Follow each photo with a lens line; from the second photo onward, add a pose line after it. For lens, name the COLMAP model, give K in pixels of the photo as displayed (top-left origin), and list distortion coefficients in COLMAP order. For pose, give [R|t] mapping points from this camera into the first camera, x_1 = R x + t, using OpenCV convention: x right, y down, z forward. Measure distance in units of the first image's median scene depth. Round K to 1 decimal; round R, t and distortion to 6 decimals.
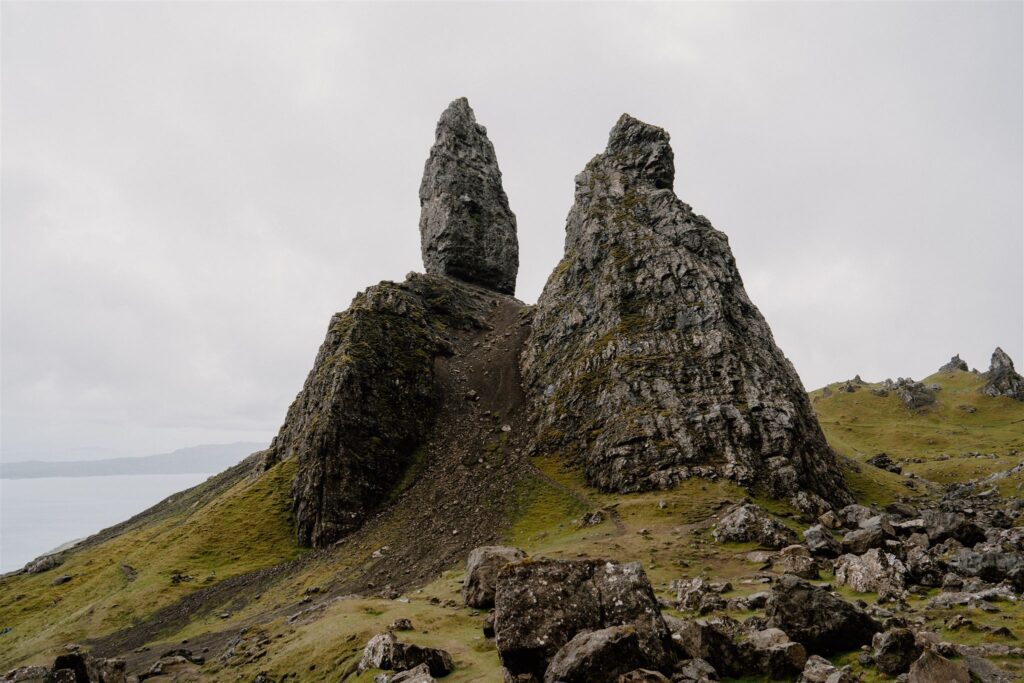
lens RADIAL K [[682.2, 0, 503.7], [0, 682.2, 344.0], [0, 0, 1]] dist [-0.046143, 0.057829]
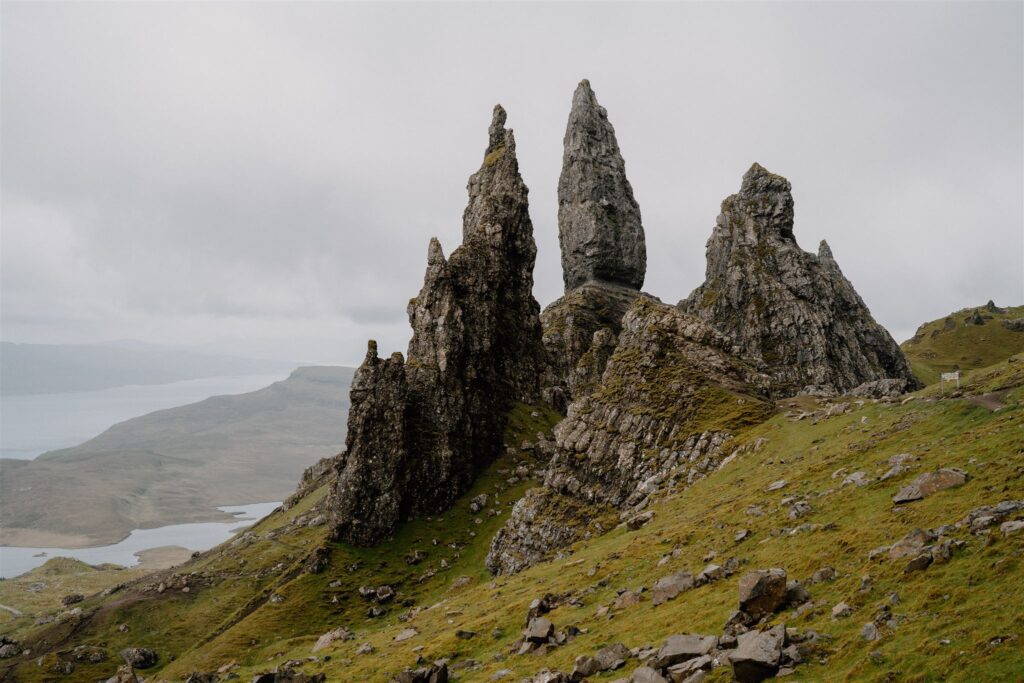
lens RADIAL K [[1414.1, 0, 512.0], [0, 1414.1, 341.5], [0, 0, 1]] dist [-0.098130, 0.809449]
pose [[0.994772, -0.003523, 0.102056, -0.559127], [-0.011238, 0.989558, 0.143694, -0.403366], [-0.101497, -0.144090, 0.984346, -1.627250]]
